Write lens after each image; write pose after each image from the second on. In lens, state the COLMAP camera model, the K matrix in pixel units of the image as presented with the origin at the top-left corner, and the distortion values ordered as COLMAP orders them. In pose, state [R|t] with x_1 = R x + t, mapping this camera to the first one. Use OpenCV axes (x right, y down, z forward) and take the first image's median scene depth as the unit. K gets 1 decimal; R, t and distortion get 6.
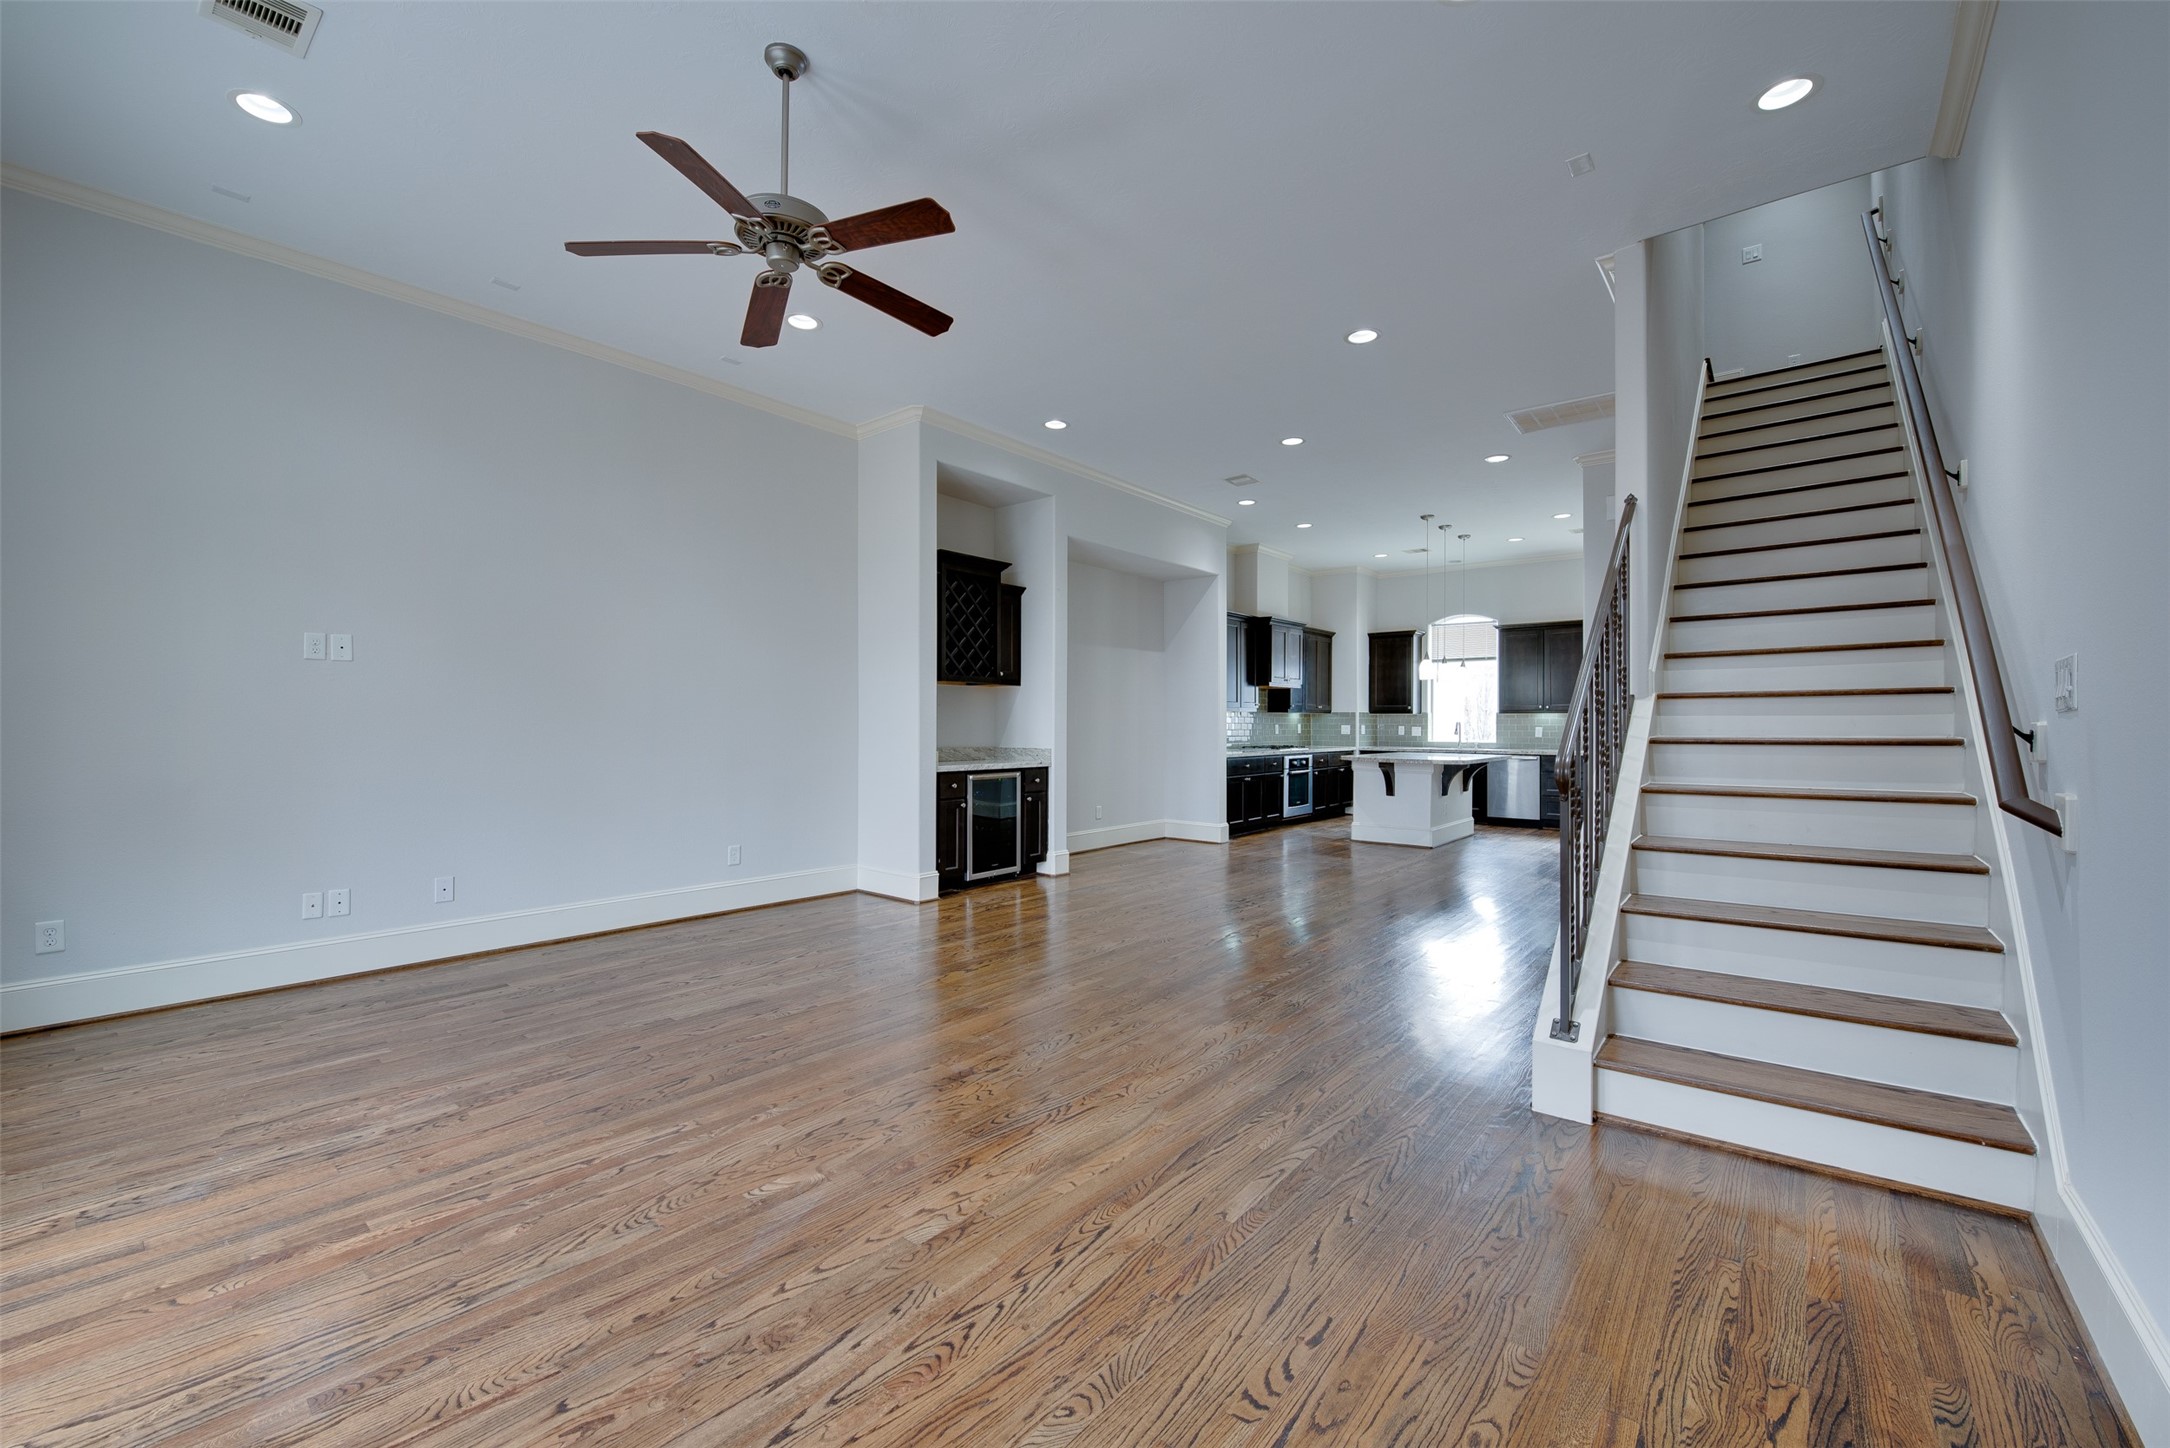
lens RADIAL K [[869.0, 0, 1085.0], [0, 869.0, 724.0], [0, 0, 1]] dist [-0.019722, -0.000447]
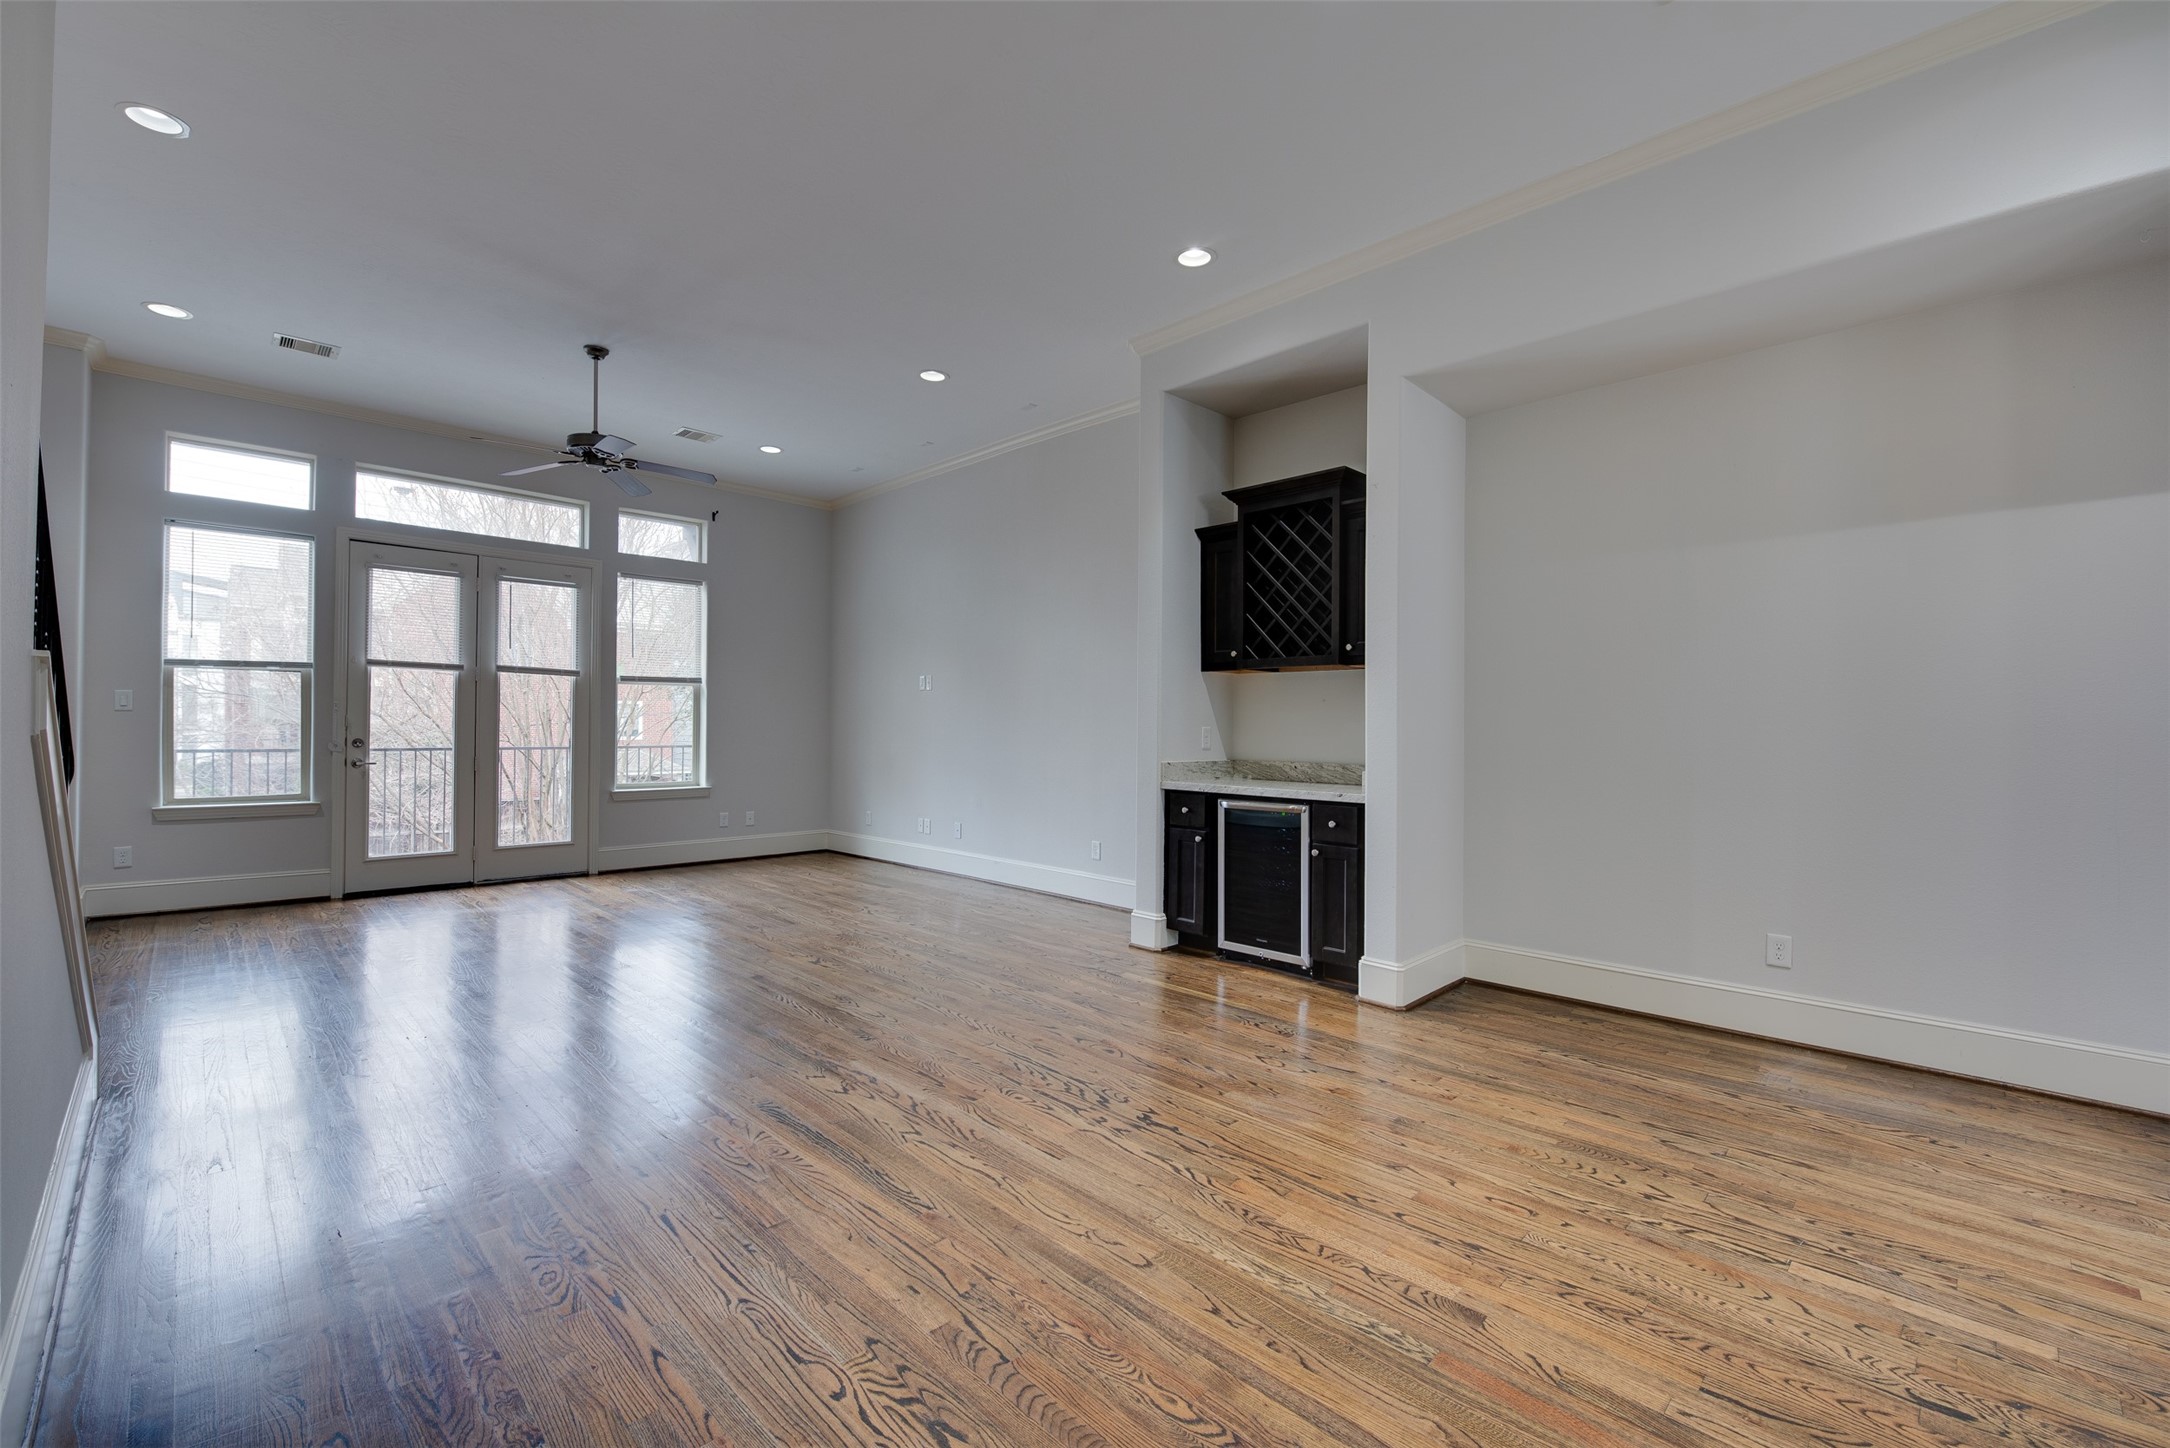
lens RADIAL K [[904.7, 0, 1084.3], [0, 904.7, 721.9], [0, 0, 1]] dist [-0.016844, -0.000390]
pose [[-0.094809, -0.007729, -0.995465, 1.104151], [-0.006926, 0.999951, -0.007104, 0.002352], [0.995471, 0.006221, -0.094858, 1.718216]]
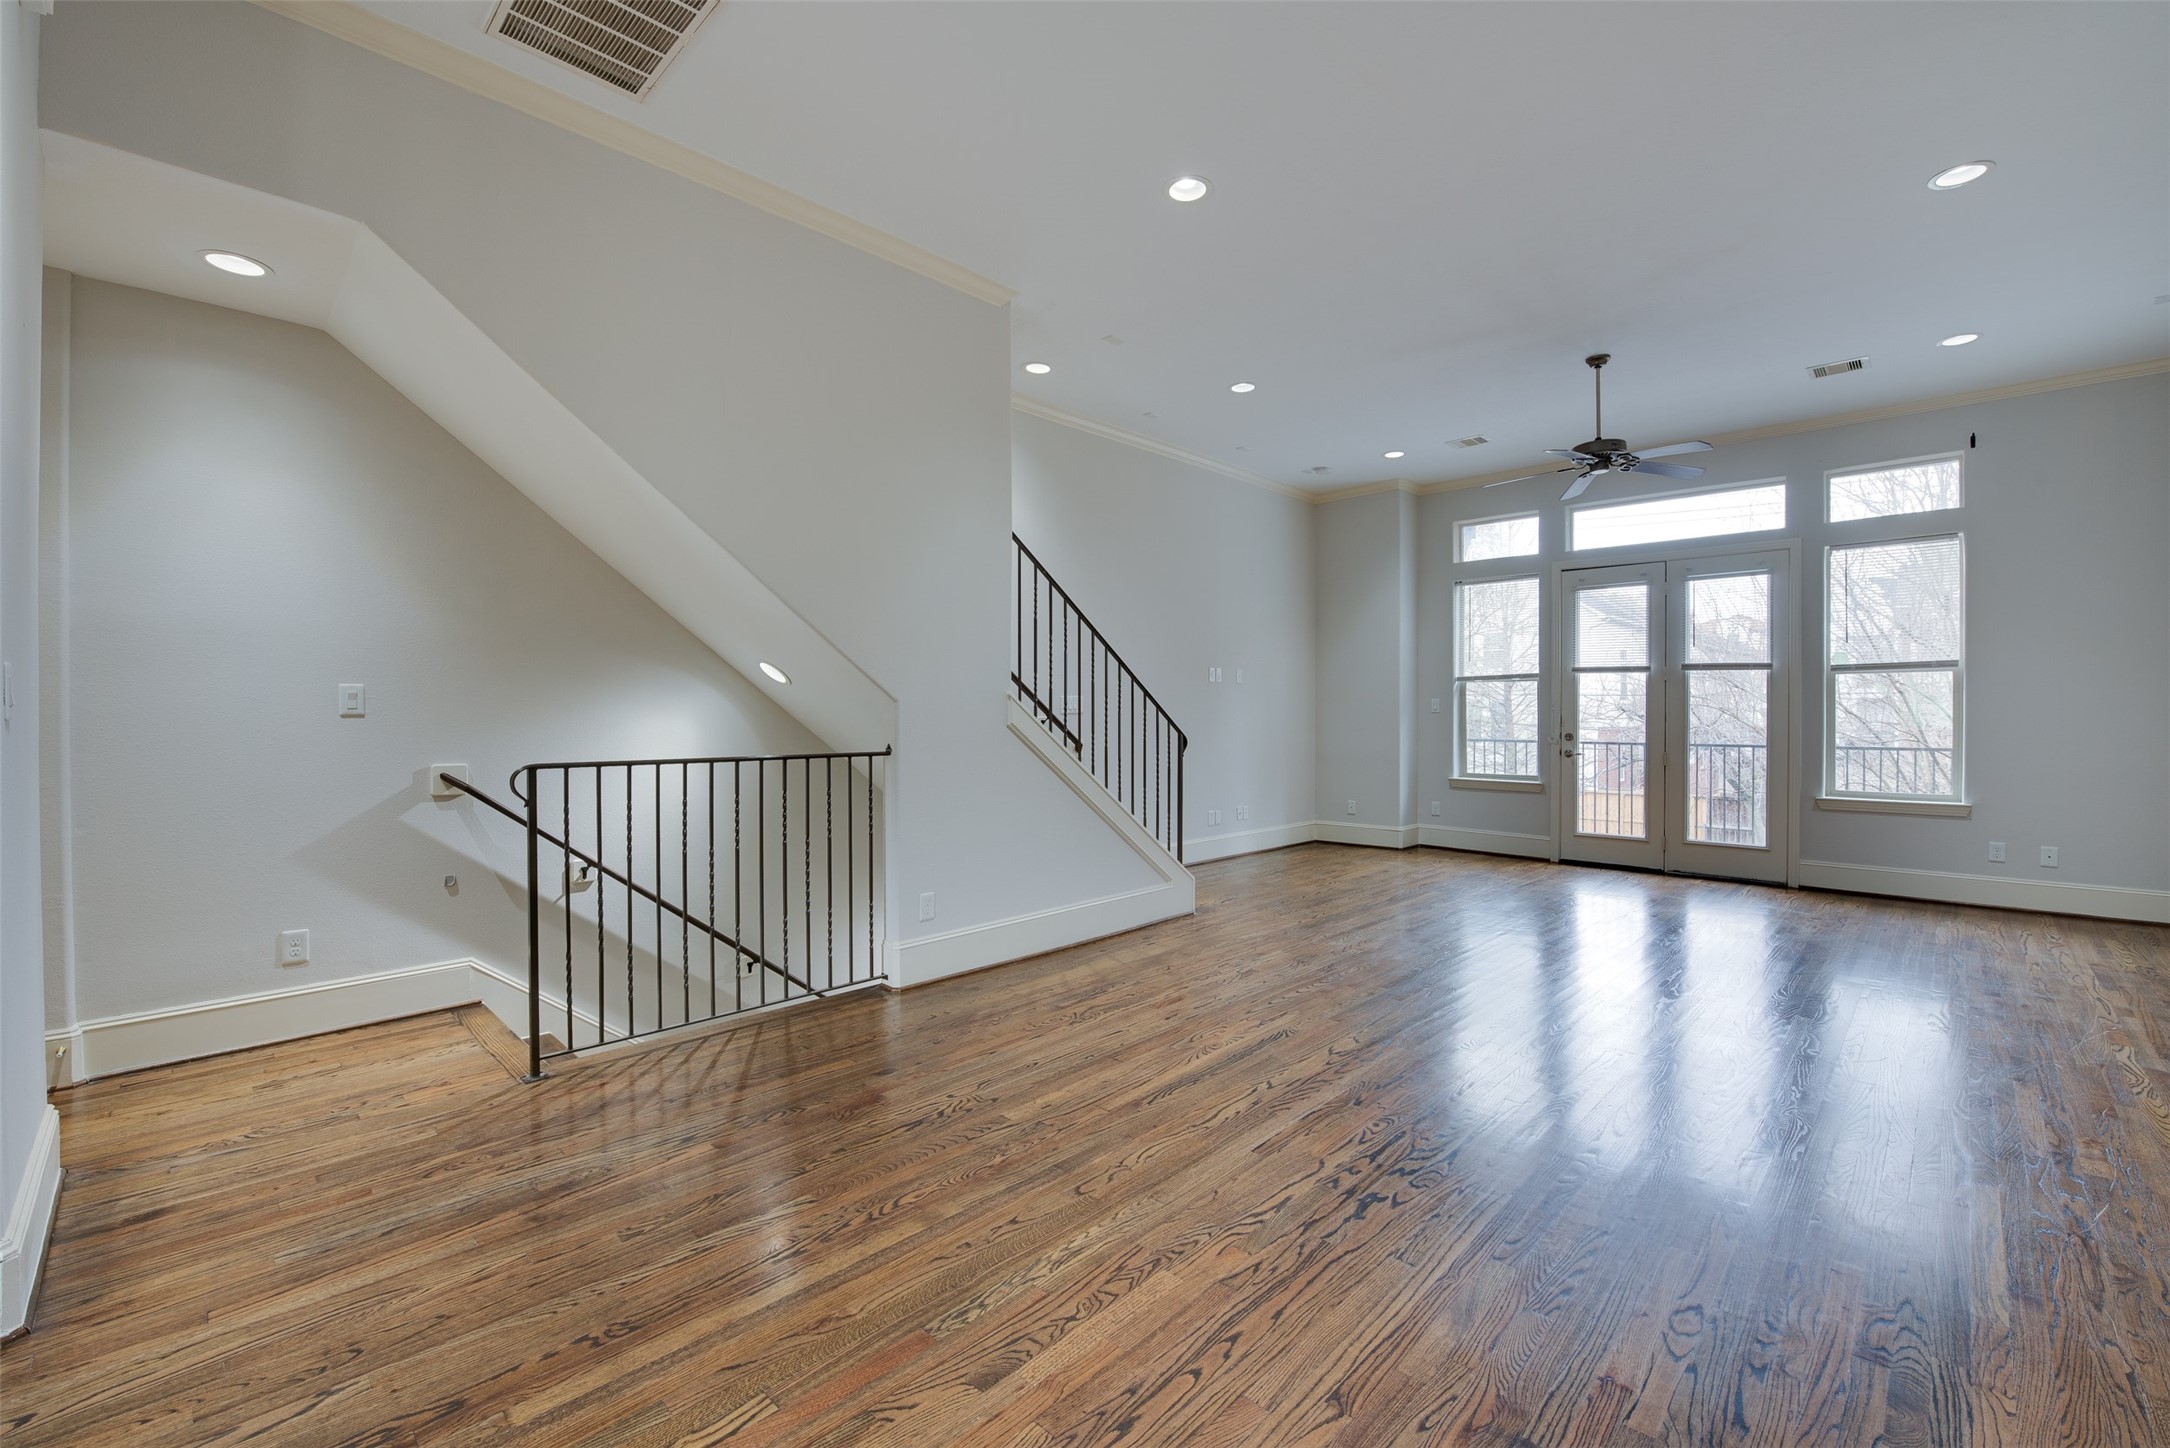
lens RADIAL K [[904.7, 0, 1084.3], [0, 904.7, 721.9], [0, 0, 1]] dist [-0.016844, -0.000390]
pose [[-0.996100, -0.004125, 0.088136, 0.453931], [-0.003661, 0.999979, 0.005422, -0.002052], [-0.088156, 0.005078, -0.996094, 2.369602]]
